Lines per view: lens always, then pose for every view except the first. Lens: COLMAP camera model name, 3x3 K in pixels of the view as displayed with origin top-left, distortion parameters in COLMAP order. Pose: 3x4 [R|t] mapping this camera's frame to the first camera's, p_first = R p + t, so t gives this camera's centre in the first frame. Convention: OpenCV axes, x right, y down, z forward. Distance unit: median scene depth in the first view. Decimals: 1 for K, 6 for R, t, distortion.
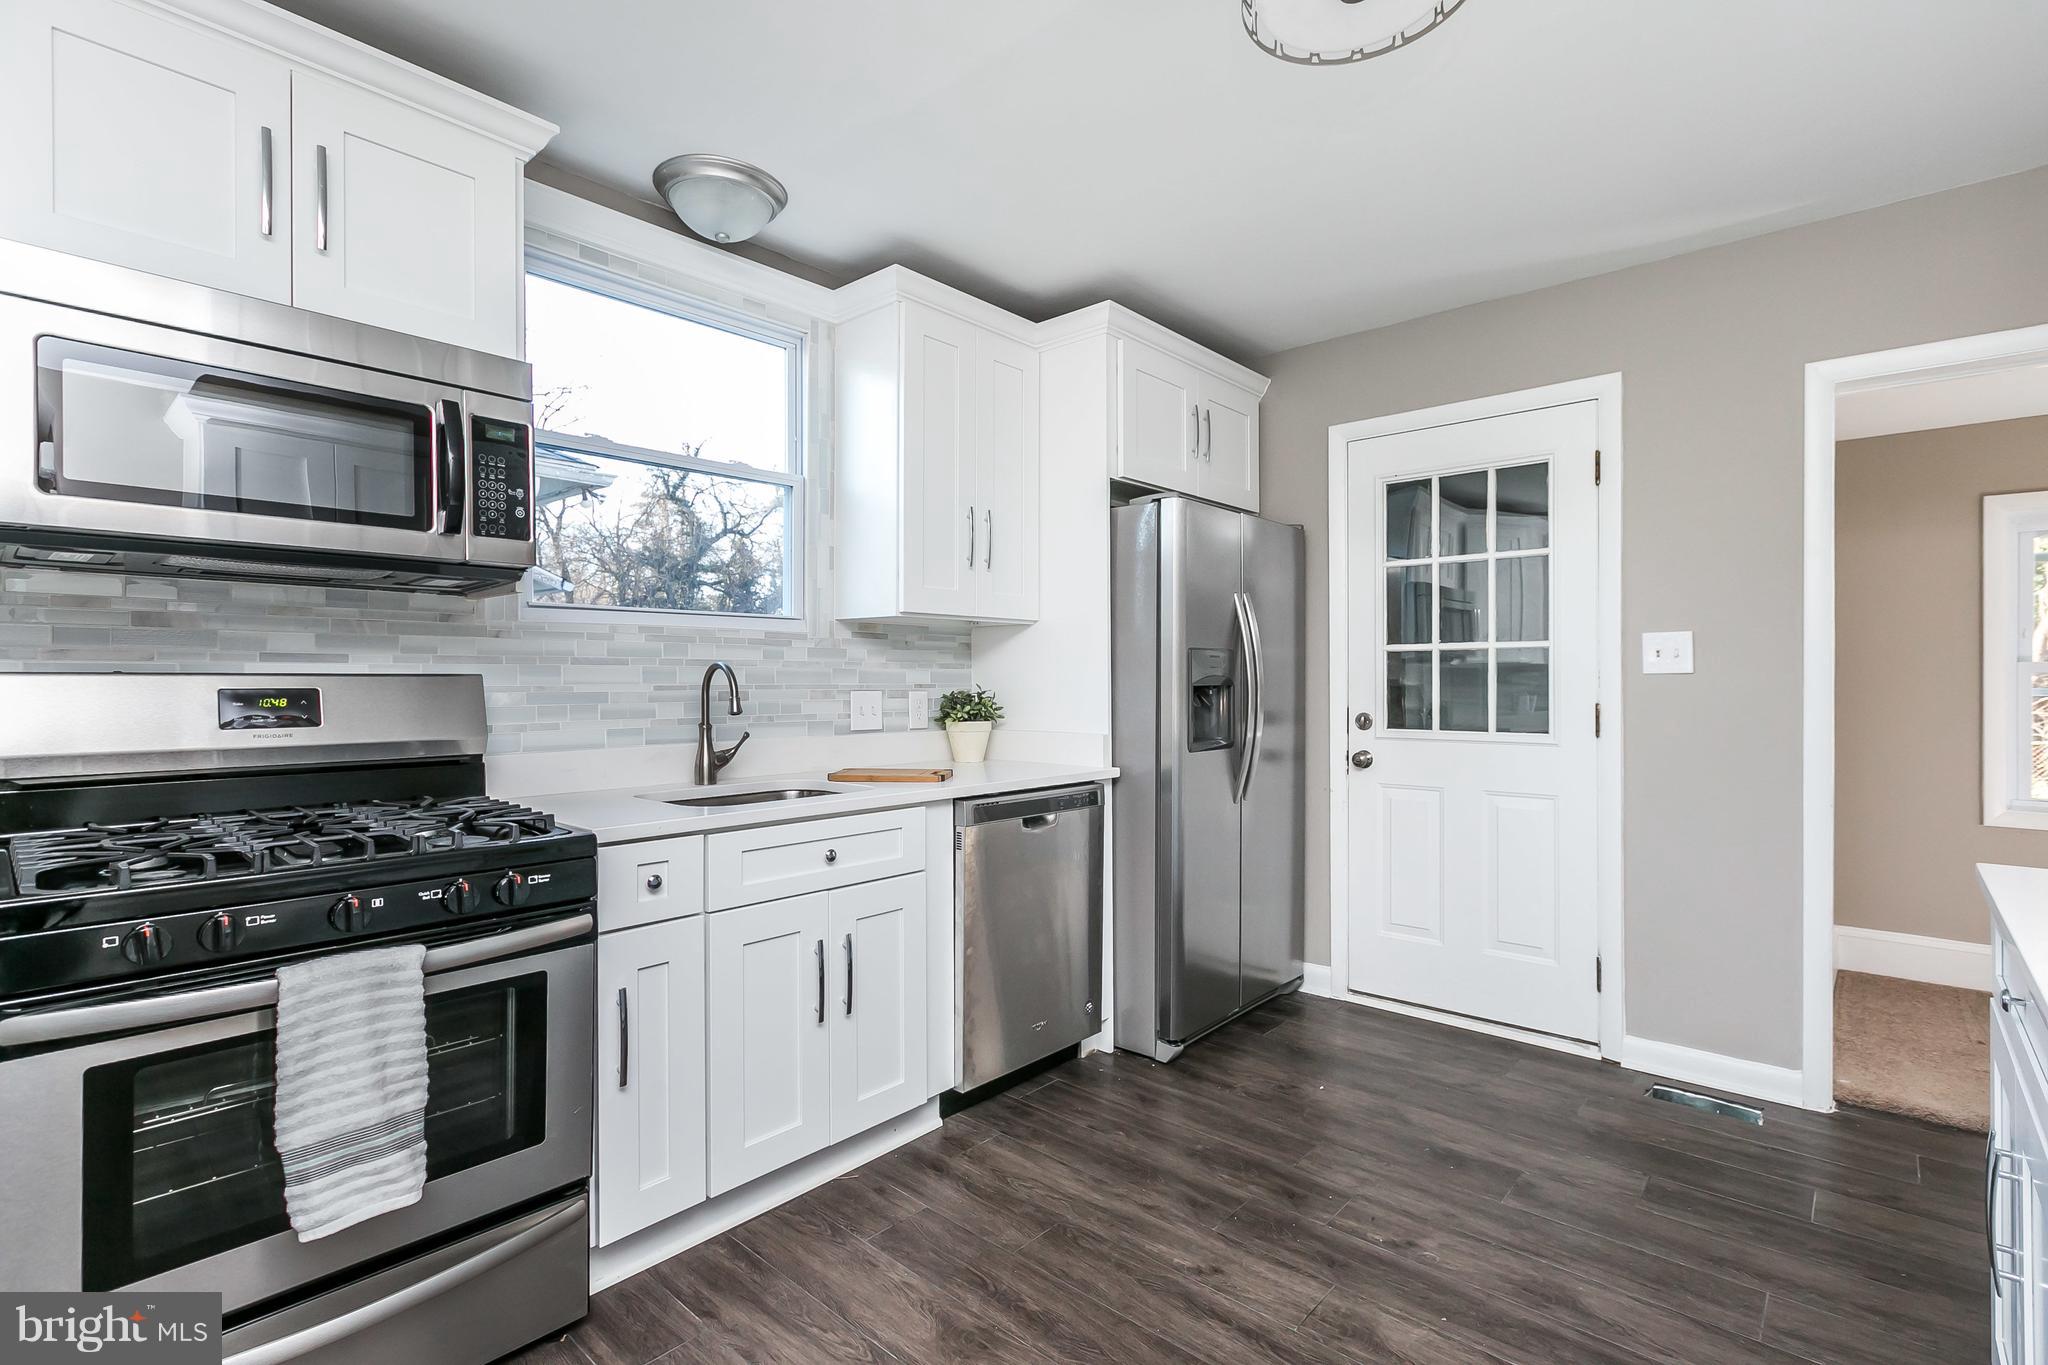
lens RADIAL K [[957.8, 0, 1027.5], [0, 957.8, 678.6], [0, 0, 1]] dist [-0.000596, -0.000467]
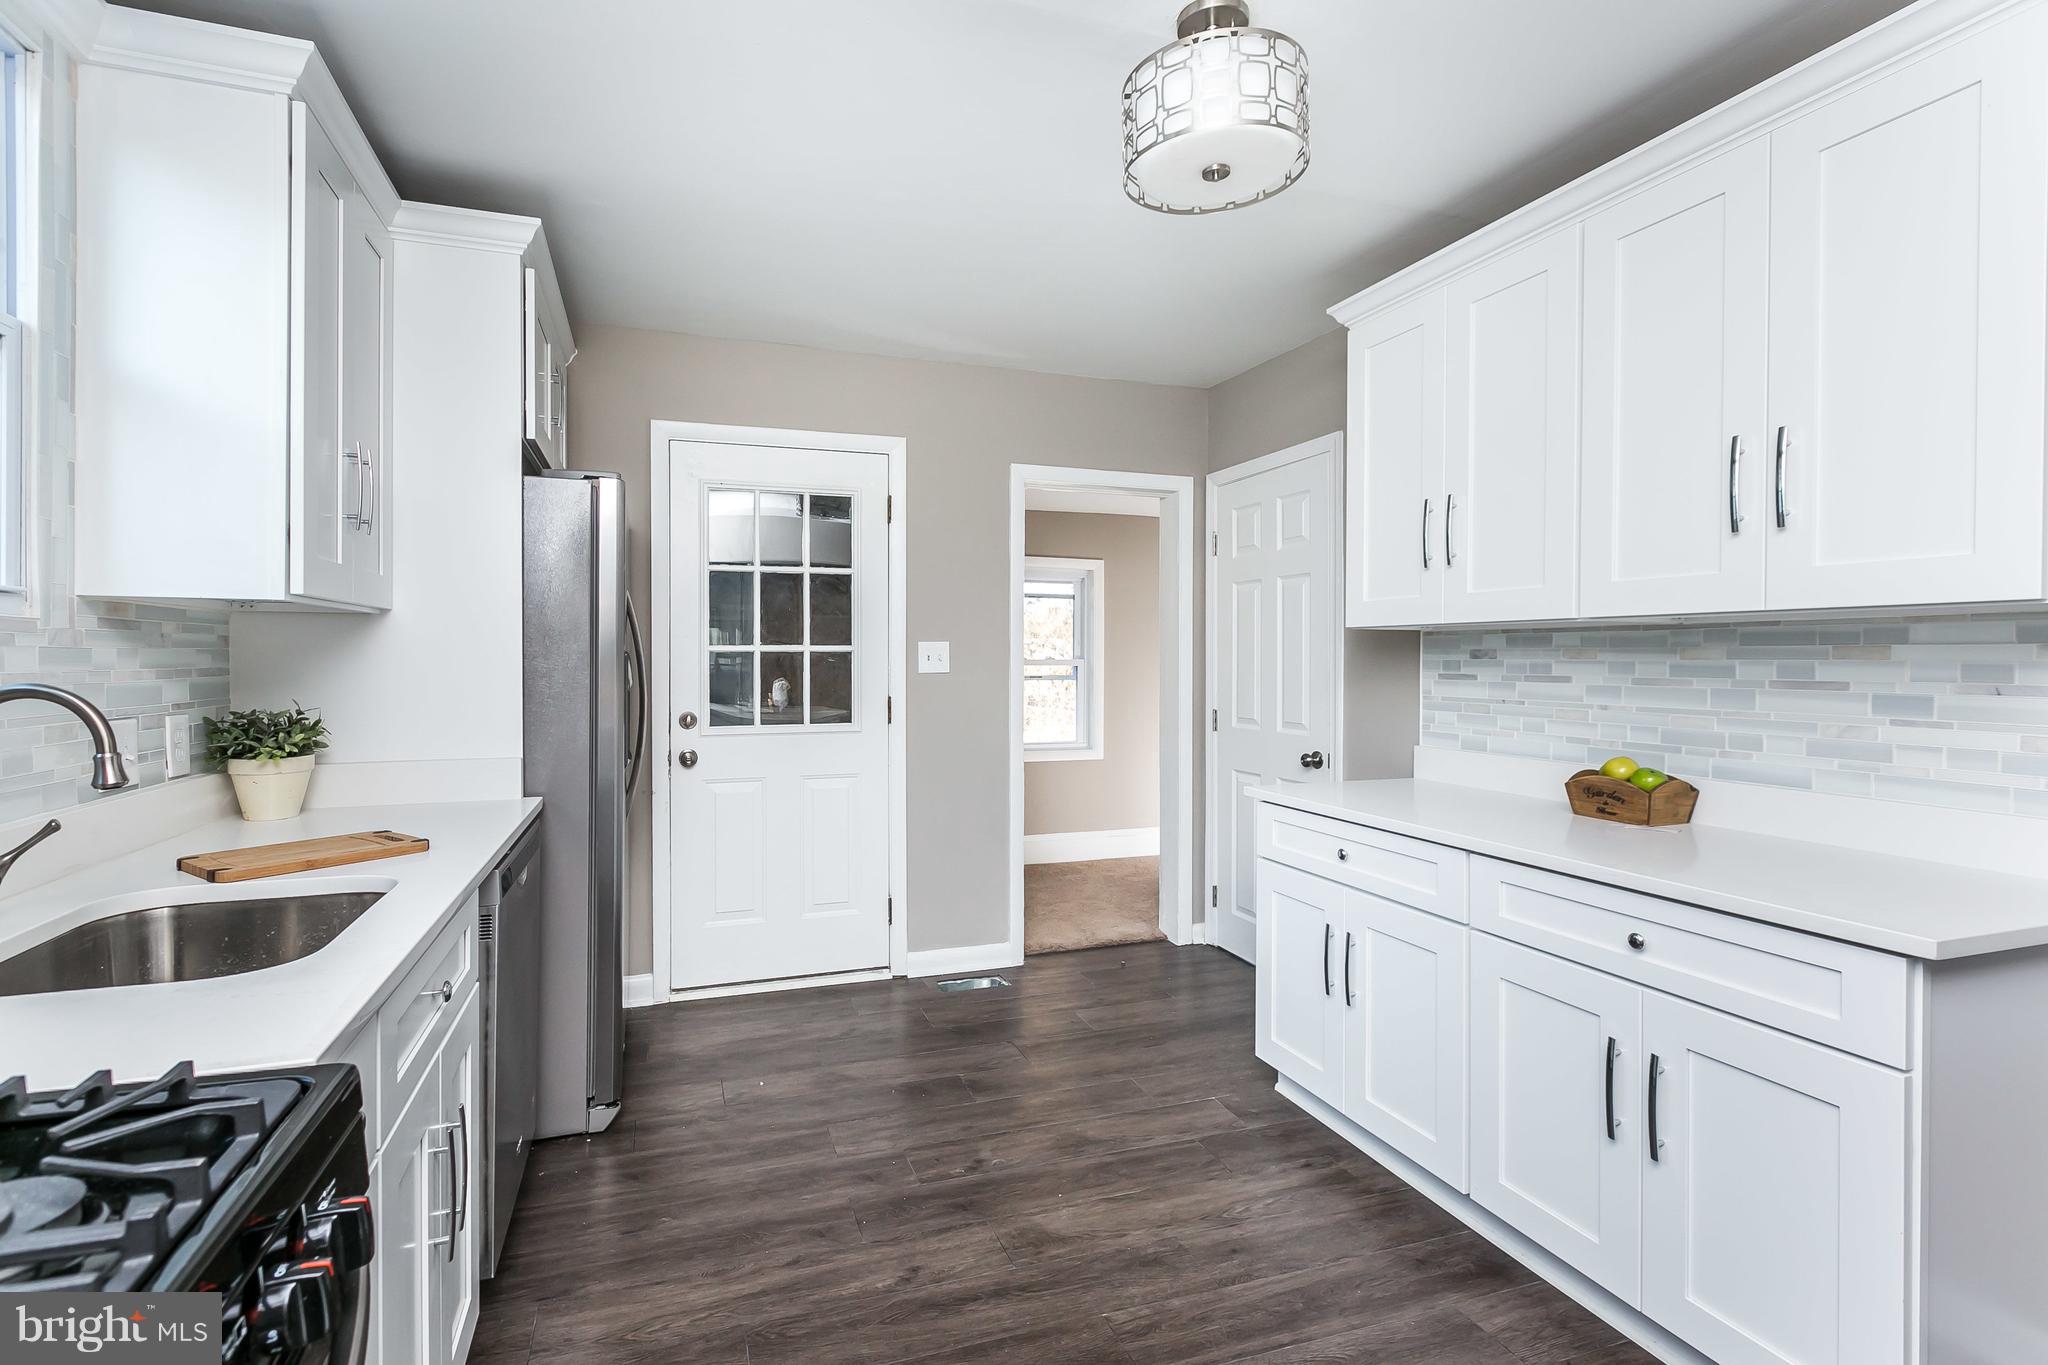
lens RADIAL K [[932.8, 0, 985.8], [0, 932.8, 659.9], [0, 0, 1]] dist [0.000691, 0.000060]
pose [[0.497679, -0.002129, 0.867359, -0.444049], [-0.003365, 0.999985, 0.004385, -0.031305], [-0.867355, -0.005101, 0.497664, 0.303364]]
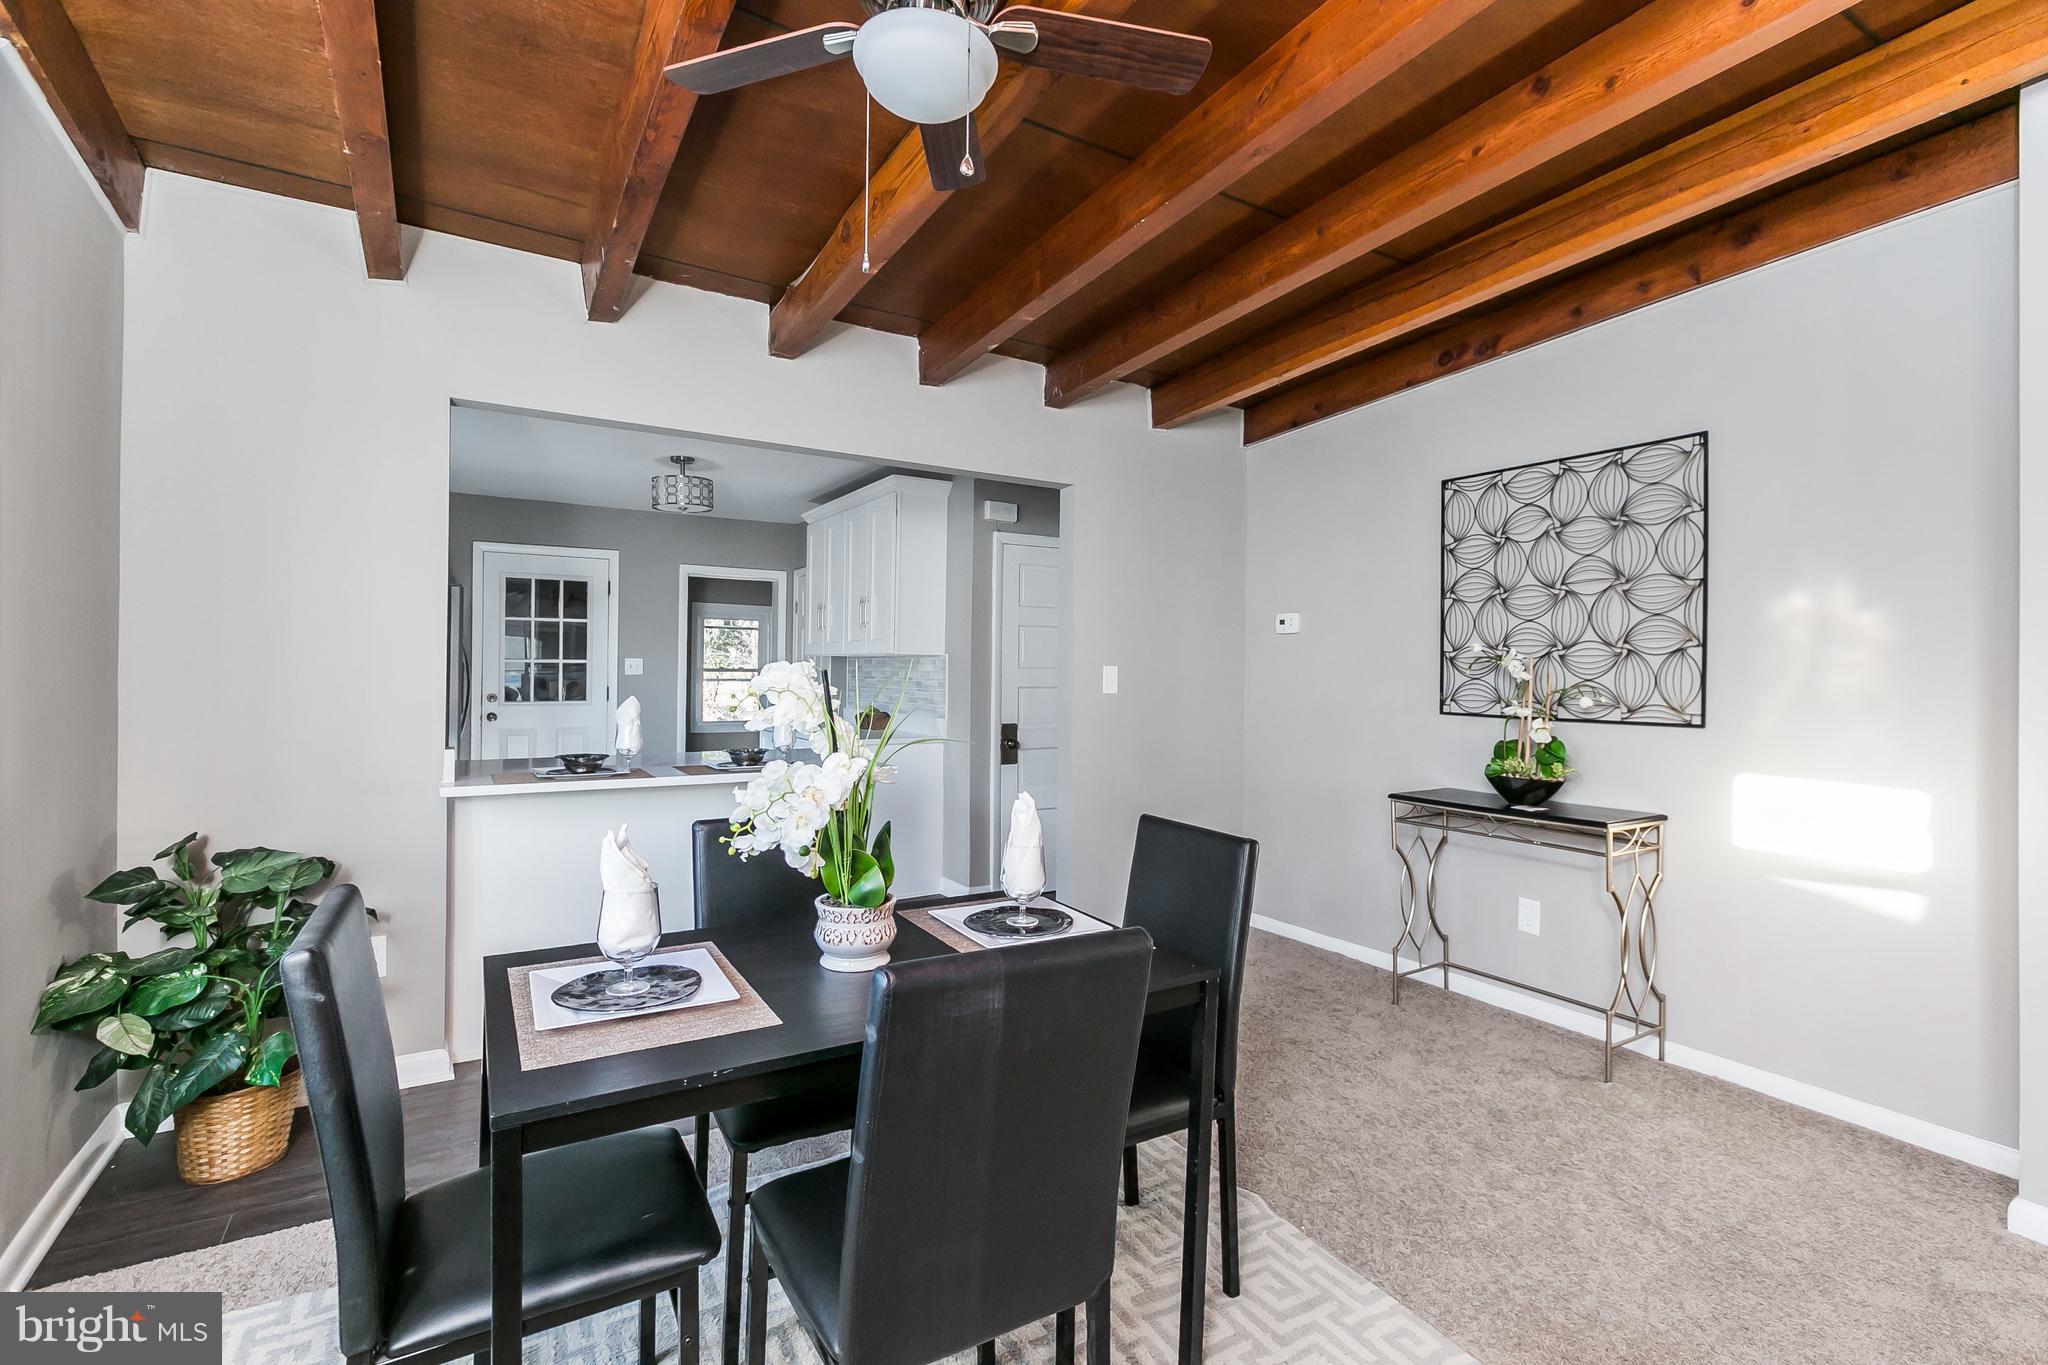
lens RADIAL K [[942.6, 0, 1020.3], [0, 942.6, 670.1], [0, 0, 1]] dist [-0.000708, -0.000130]
pose [[0.318838, 0.003590, 0.947802, -1.429966], [-0.010678, 0.999943, -0.000196, -0.029520], [-0.947749, -0.010058, 0.318858, -0.796591]]
